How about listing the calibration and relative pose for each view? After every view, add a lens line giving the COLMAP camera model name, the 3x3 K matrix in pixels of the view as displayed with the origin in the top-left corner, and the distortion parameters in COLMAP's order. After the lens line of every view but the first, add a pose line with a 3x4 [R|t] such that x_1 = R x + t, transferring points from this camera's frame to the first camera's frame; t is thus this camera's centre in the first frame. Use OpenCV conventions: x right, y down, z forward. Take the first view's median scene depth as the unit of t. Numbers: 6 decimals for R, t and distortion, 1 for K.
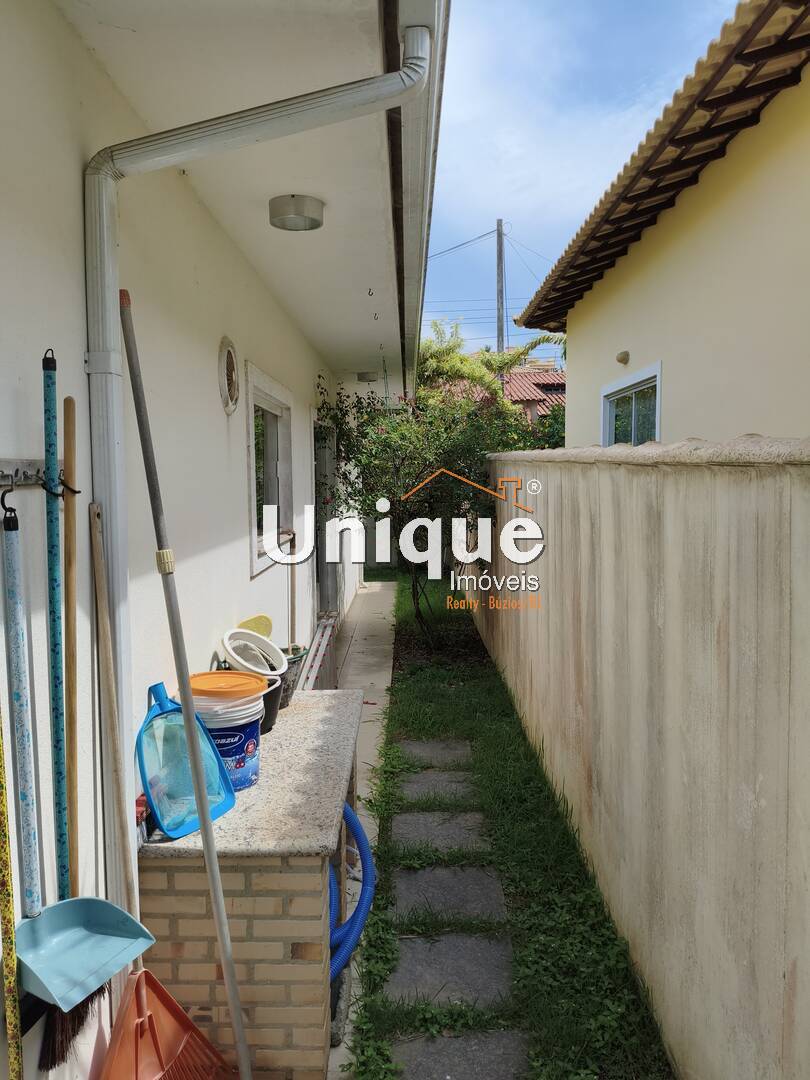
lens RADIAL K [[828.8, 0, 396.6], [0, 828.8, 539.7], [0, 0, 1]] dist [0.016113, -0.043059]
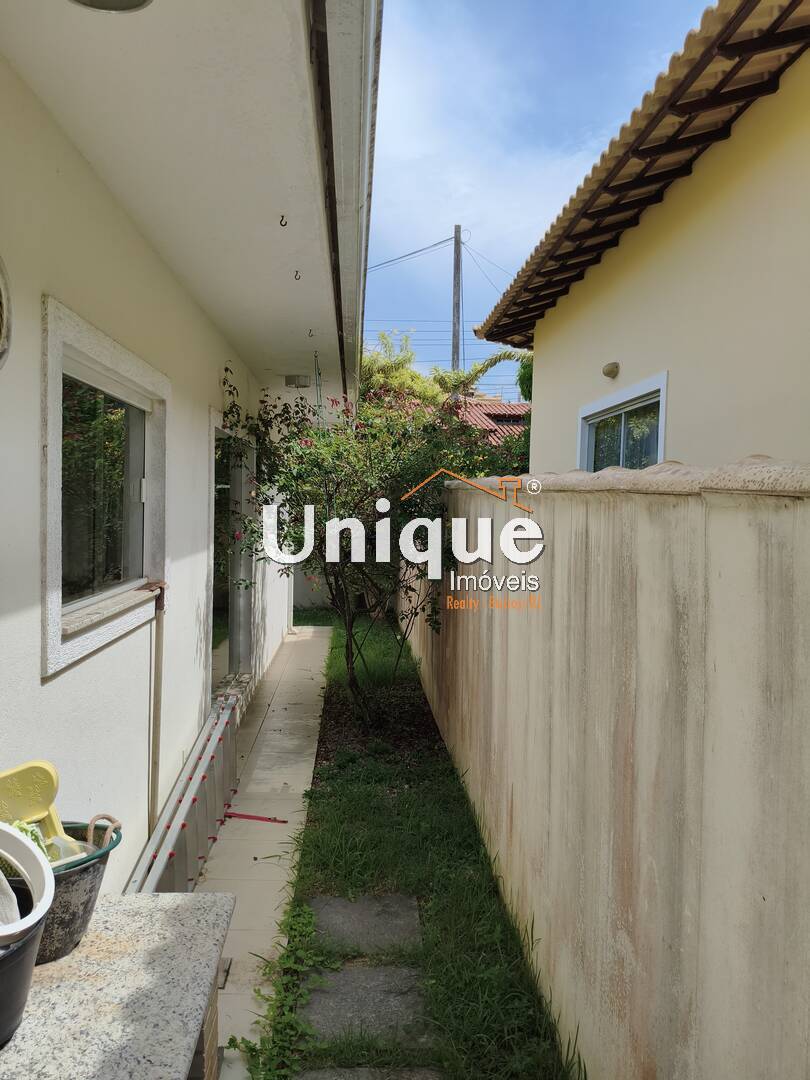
lens RADIAL K [[828.8, 0, 408.4], [0, 828.8, 541.8], [0, 0, 1]] dist [0.016113, -0.043059]
pose [[0.996307, 0.027470, 0.081344, 0.012783], [-0.024784, 0.999120, -0.033852, -0.019179], [-0.082203, 0.031711, 0.996111, 0.231482]]
